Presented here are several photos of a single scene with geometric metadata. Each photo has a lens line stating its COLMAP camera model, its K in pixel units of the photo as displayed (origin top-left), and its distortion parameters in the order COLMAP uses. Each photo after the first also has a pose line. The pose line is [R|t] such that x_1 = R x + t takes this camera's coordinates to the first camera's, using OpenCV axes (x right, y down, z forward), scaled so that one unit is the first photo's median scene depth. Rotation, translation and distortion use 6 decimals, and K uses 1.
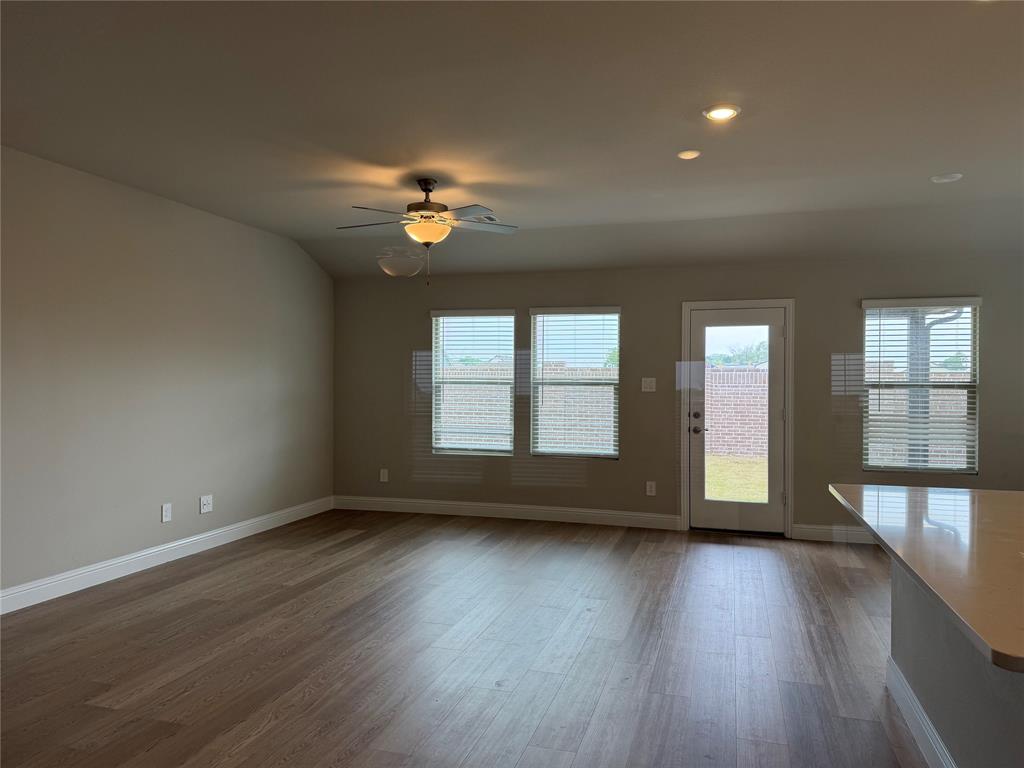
lens RADIAL K [[723.8, 0, 511.1], [0, 723.8, 383.4], [0, 0, 1]] dist [0.010340, -0.020424]
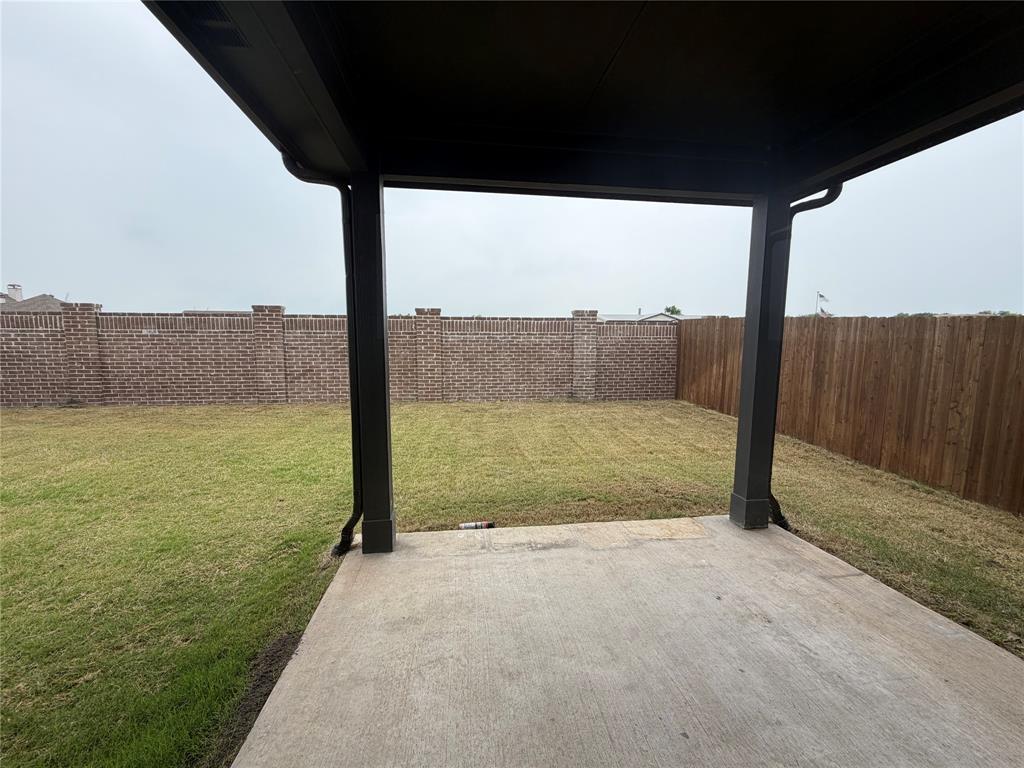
lens RADIAL K [[450.5, 0, 512.7], [0, 450.5, 390.3], [0, 0, 1]] dist [0.020139, -0.000252]
pose [[0.917568, -0.047681, 0.394709, 0.117007], [0.001412, 0.993167, 0.116692, 0.008896], [-0.397576, -0.106515, 0.911366, 0.382377]]
